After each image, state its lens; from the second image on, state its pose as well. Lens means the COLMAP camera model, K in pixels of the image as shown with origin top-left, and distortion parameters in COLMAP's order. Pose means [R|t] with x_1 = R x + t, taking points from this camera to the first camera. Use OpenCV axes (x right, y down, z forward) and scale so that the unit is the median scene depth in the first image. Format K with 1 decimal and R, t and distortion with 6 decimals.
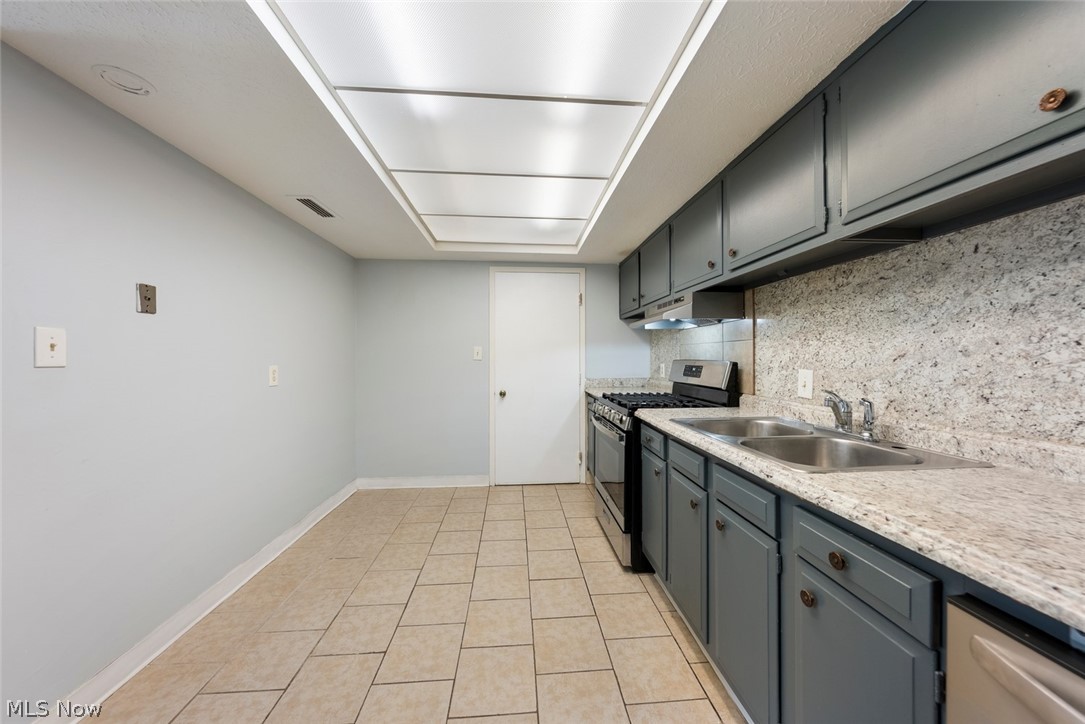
lens RADIAL K [[378.8, 0, 541.8], [0, 378.8, 357.9], [0, 0, 1]] dist [-0.000271, -0.000029]
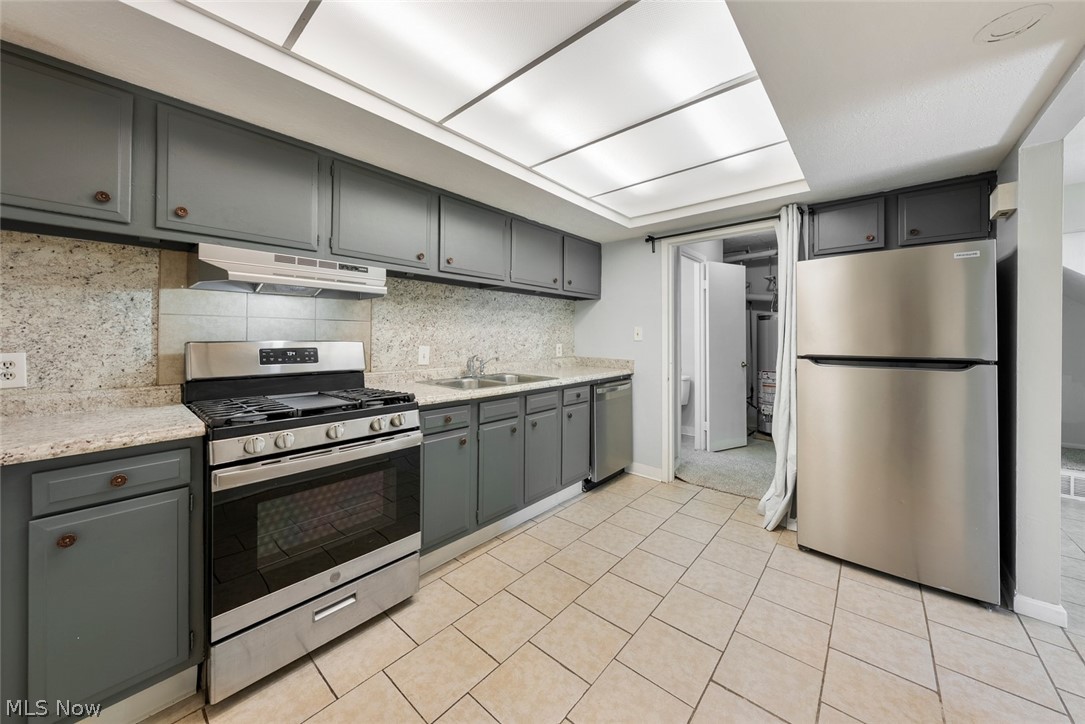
lens RADIAL K [[384.3, 0, 537.5], [0, 384.3, 335.7], [0, 0, 1]] dist [-0.000601, -0.000078]
pose [[-0.700241, -0.002256, 0.713903, -0.638626], [-0.004315, 0.999990, -0.001072, -0.008807], [-0.713894, -0.003831, -0.700244, 1.597929]]
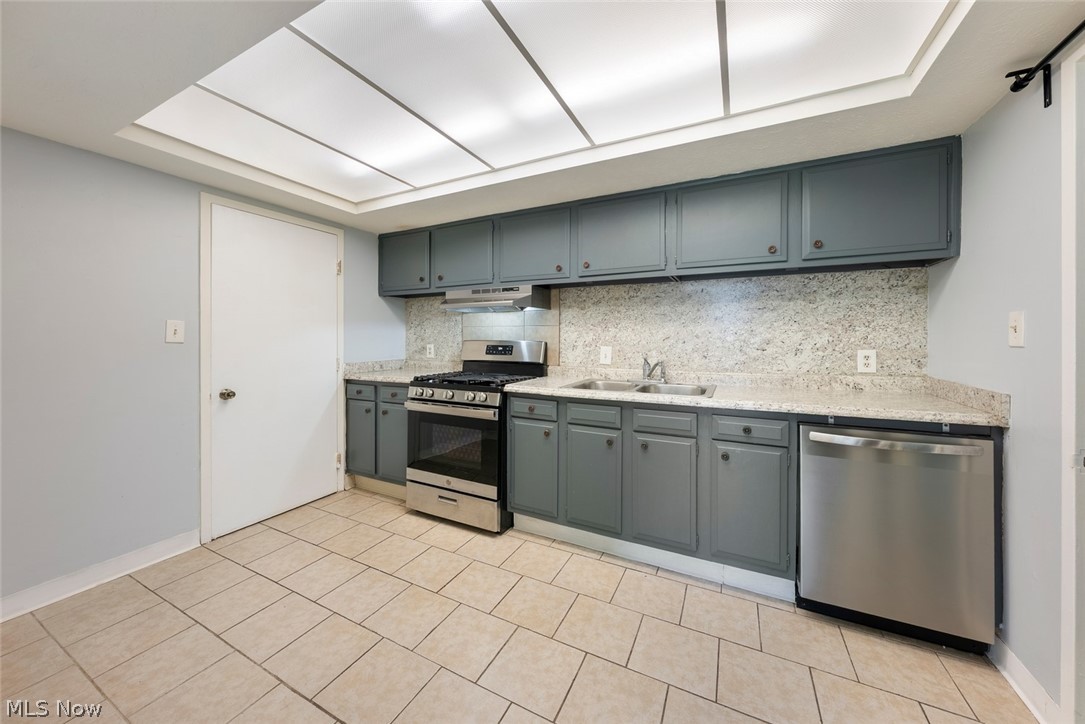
lens RADIAL K [[383.7, 0, 547.5], [0, 383.7, 339.2], [0, 0, 1]] dist [-0.000499, -0.000095]
pose [[0.511592, -0.003050, 0.859223, -0.735582], [-0.000113, 0.999993, 0.003617, -0.004497], [-0.859228, -0.001948, 0.511589, 0.360263]]
